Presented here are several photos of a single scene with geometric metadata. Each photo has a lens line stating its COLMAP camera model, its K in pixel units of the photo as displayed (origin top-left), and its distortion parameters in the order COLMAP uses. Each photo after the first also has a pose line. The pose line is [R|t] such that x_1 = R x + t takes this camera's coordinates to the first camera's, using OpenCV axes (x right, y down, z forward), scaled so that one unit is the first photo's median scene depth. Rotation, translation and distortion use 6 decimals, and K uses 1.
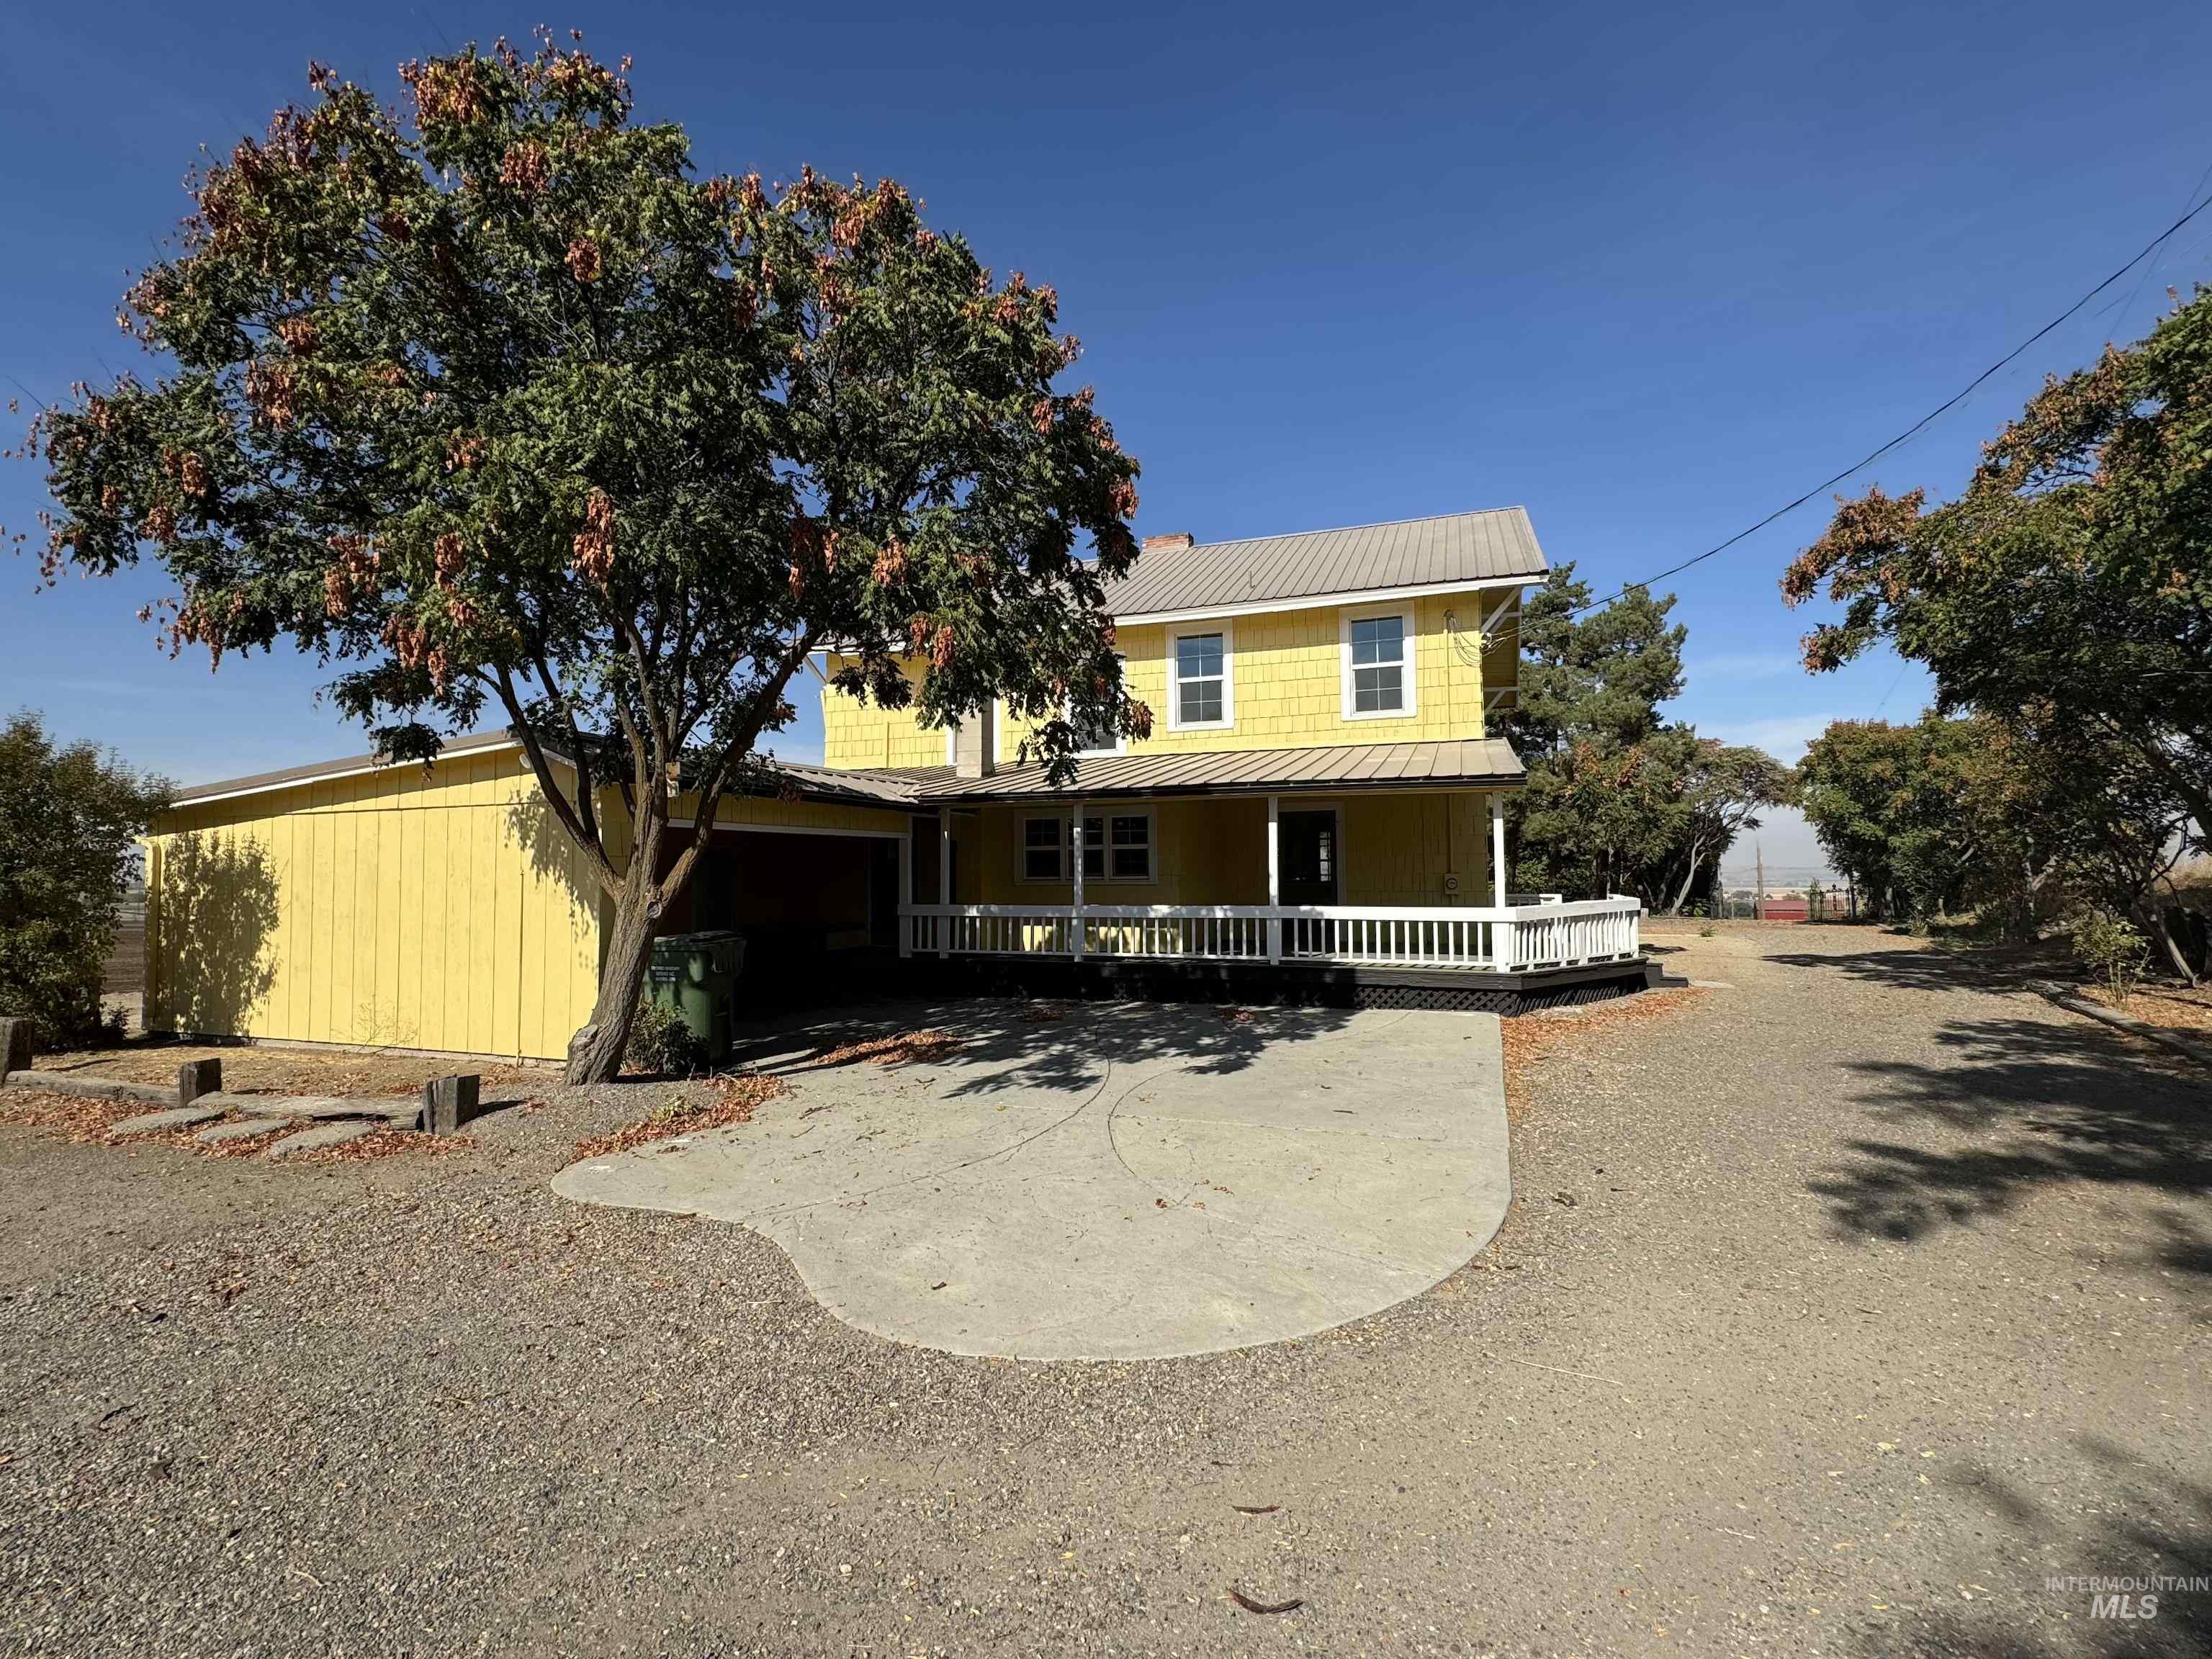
lens RADIAL K [[1013.1, 0, 1103.2], [0, 1013.1, 820.8], [0, 0, 1]] dist [0.018488, 0.000133]
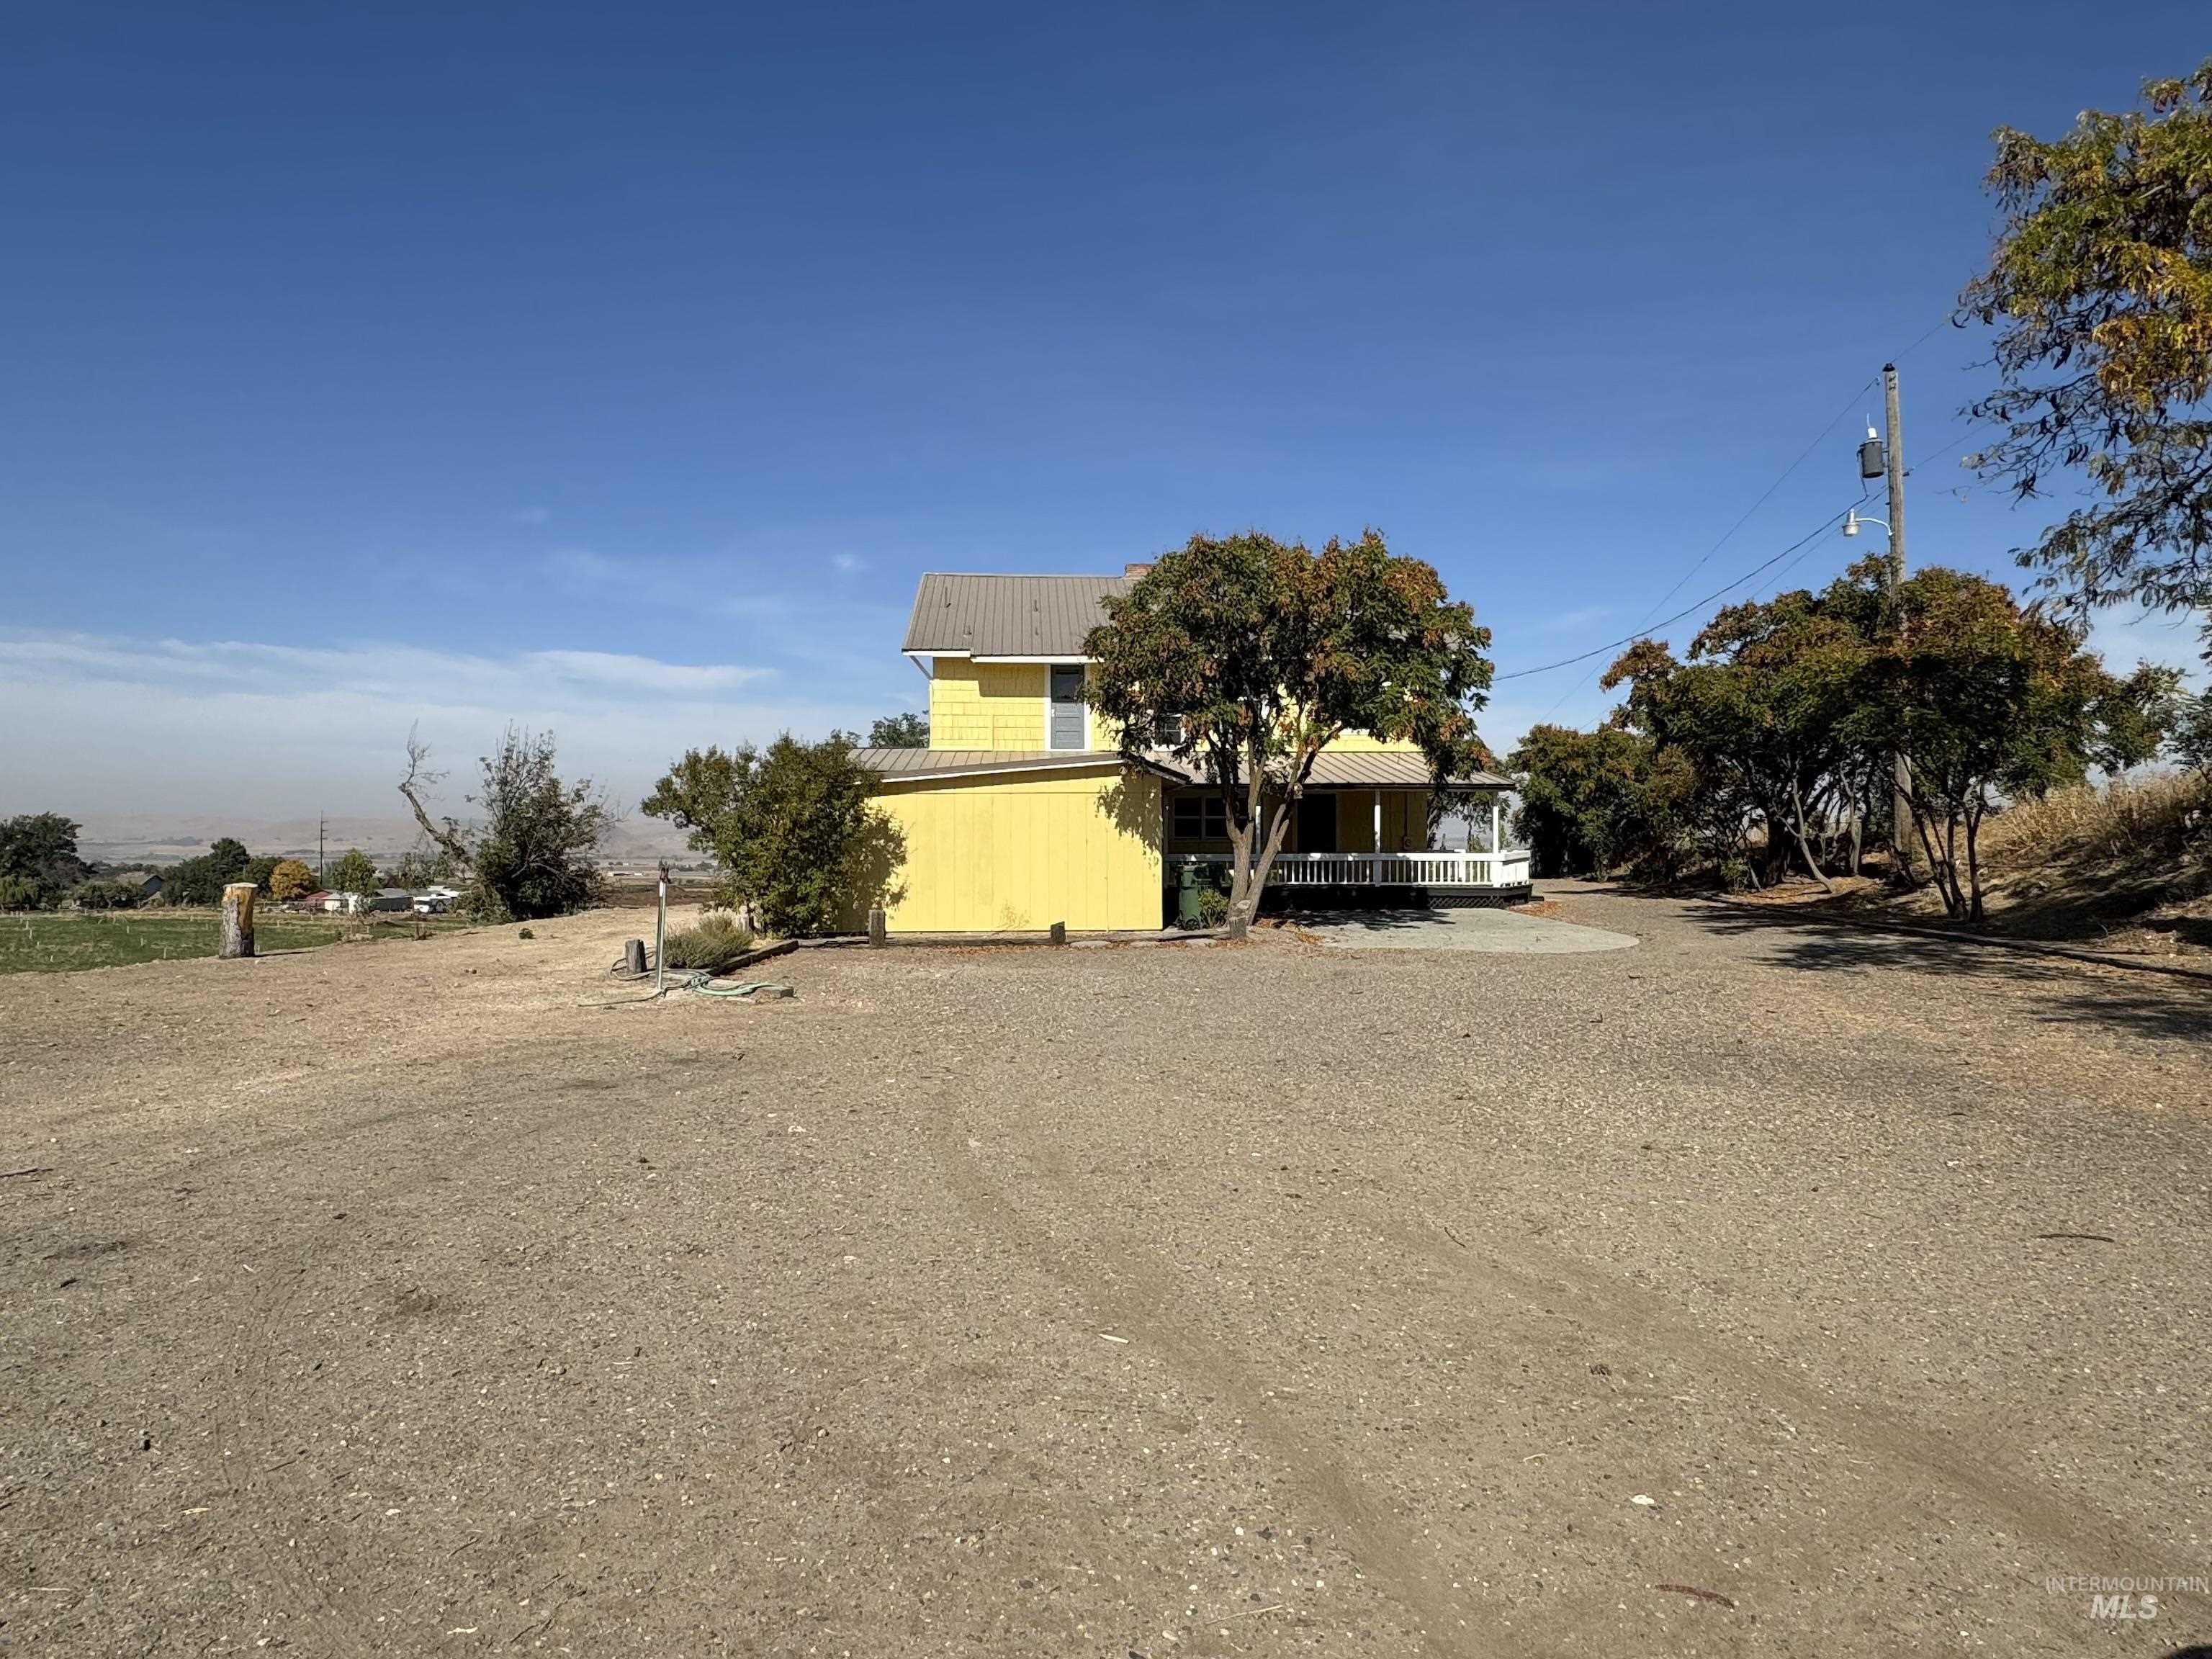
lens RADIAL K [[1359.3, 0, 1108.1], [0, 1359.3, 833.5], [0, 0, 1]] dist [-0.000746, -0.000032]
pose [[0.918179, 0.005647, 0.396125, -1.229492], [-0.022335, 0.999046, 0.037529, -0.028493], [-0.395535, -0.043306, 0.917429, -0.990961]]
